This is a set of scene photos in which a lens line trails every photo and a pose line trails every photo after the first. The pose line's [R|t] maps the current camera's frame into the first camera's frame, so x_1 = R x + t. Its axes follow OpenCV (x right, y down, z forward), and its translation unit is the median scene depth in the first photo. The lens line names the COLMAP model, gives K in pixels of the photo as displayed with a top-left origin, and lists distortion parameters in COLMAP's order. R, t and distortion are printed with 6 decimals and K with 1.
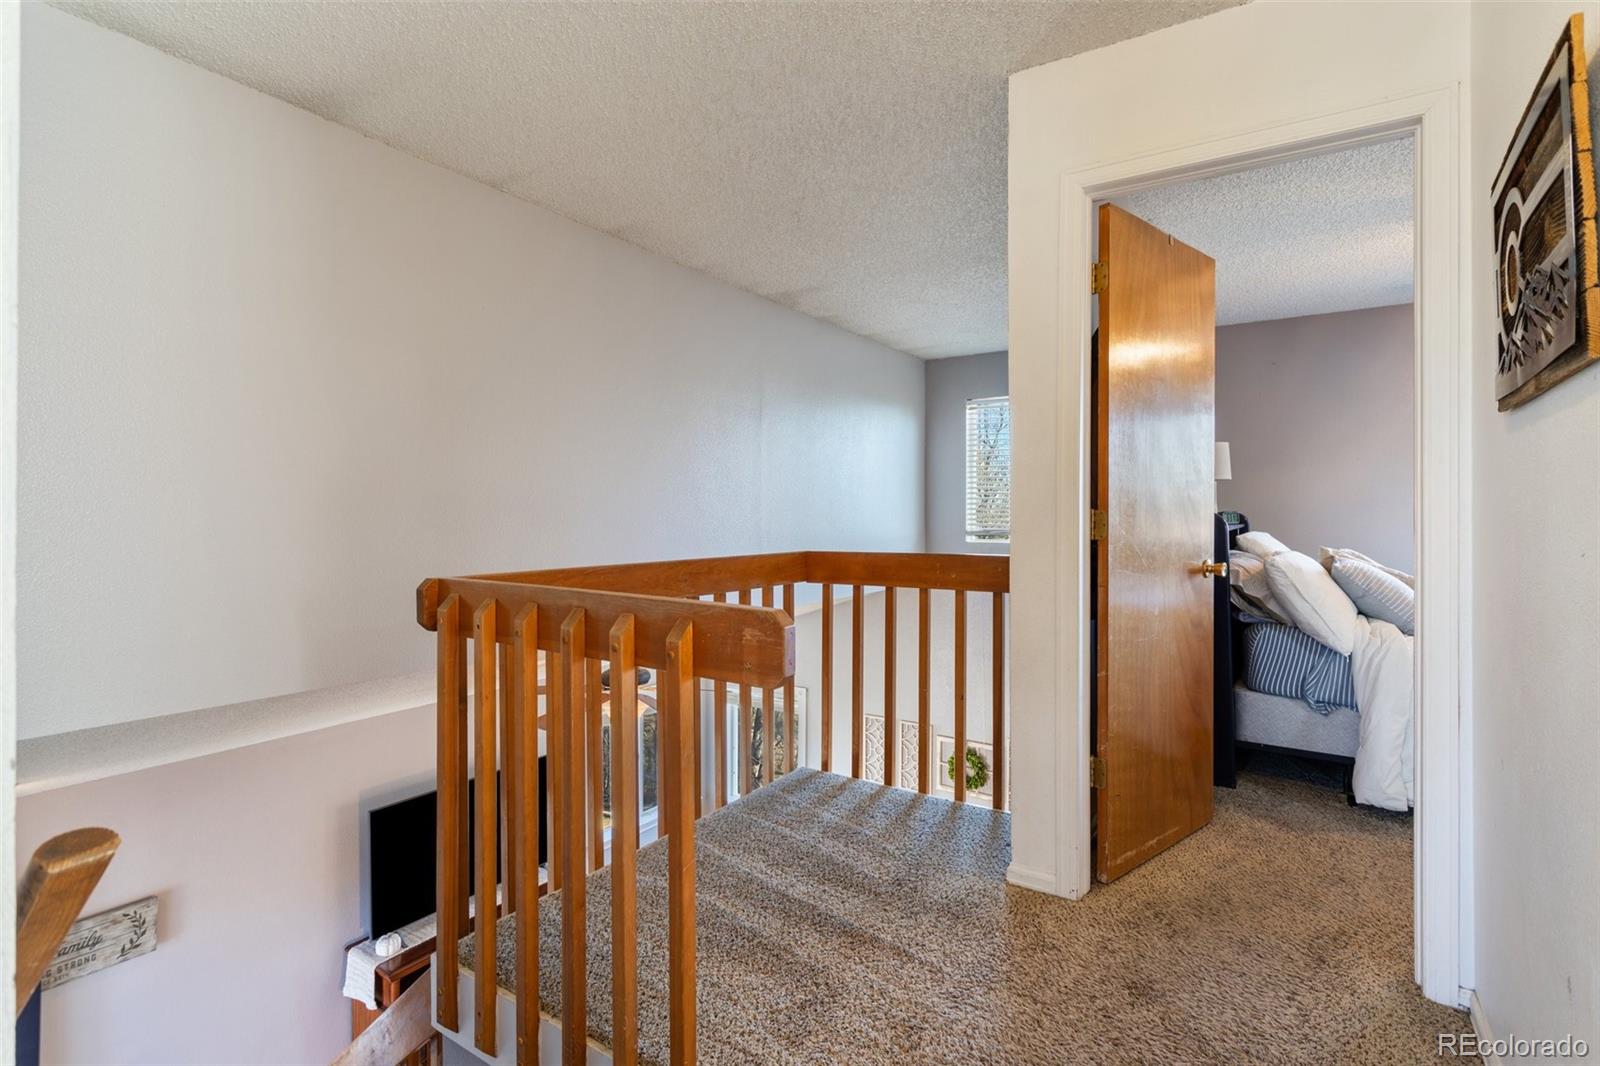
lens RADIAL K [[756.1, 0, 796.6], [0, 756.1, 524.6], [0, 0, 1]] dist [0.002989, 0.000513]
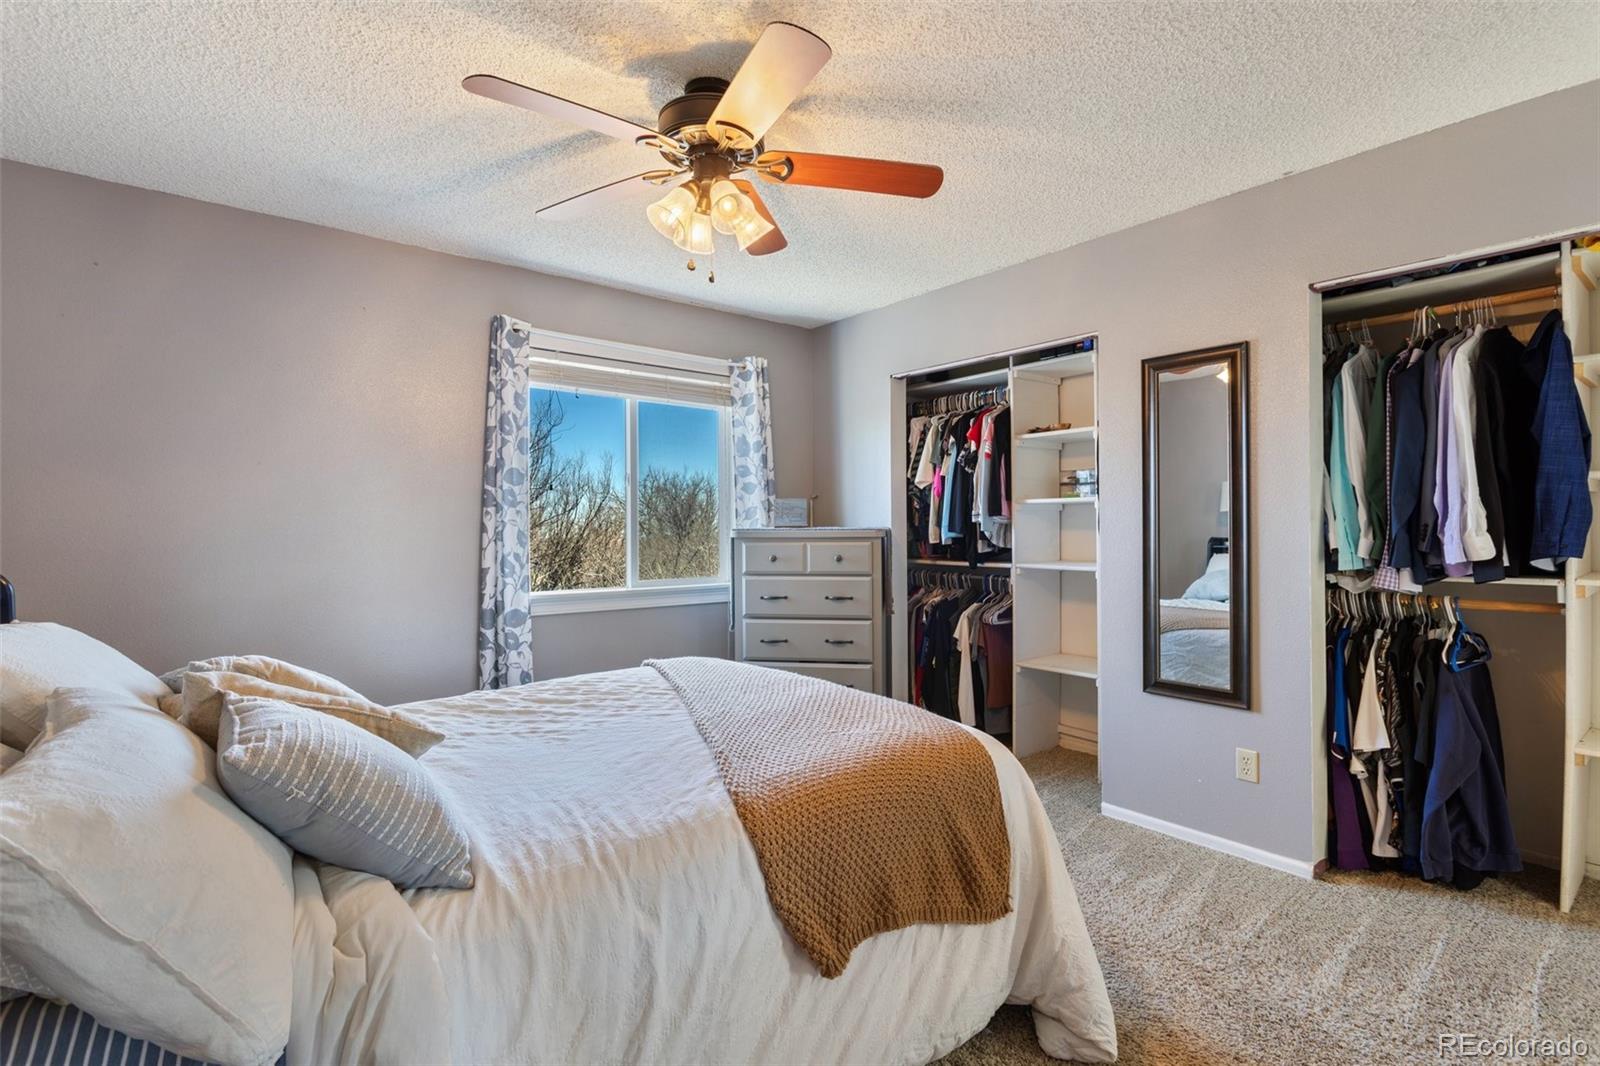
lens RADIAL K [[756.1, 0, 796.6], [0, 756.1, 524.6], [0, 0, 1]] dist [0.002989, 0.000513]
pose [[0.297949, 0.000458, 0.954582, 0.473090], [0.005827, 0.999980, -0.002299, -0.043813], [-0.954564, 0.006247, 0.297940, 0.669871]]
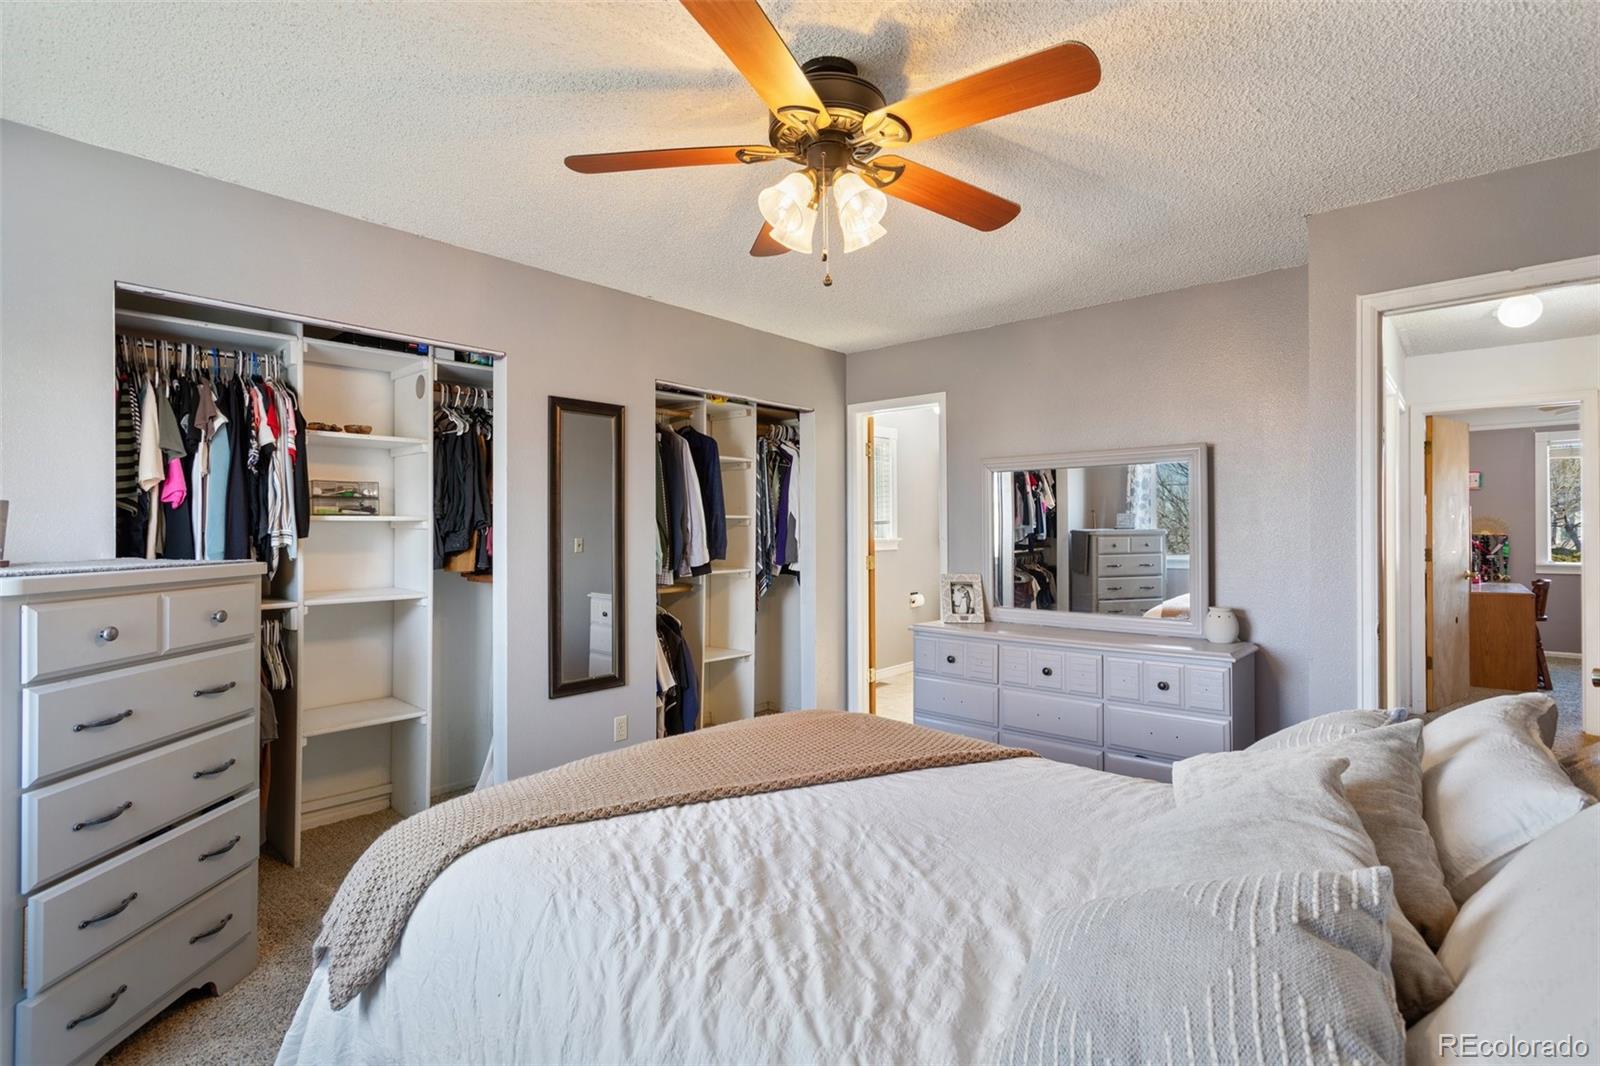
lens RADIAL K [[756.1, 0, 796.6], [0, 756.1, 524.6], [0, 0, 1]] dist [0.002989, 0.000513]
pose [[-0.988657, 0.002824, 0.150166, 0.802023], [0.002257, 0.999990, -0.003943, -0.058826], [-0.150175, -0.003559, -0.988653, 1.178113]]
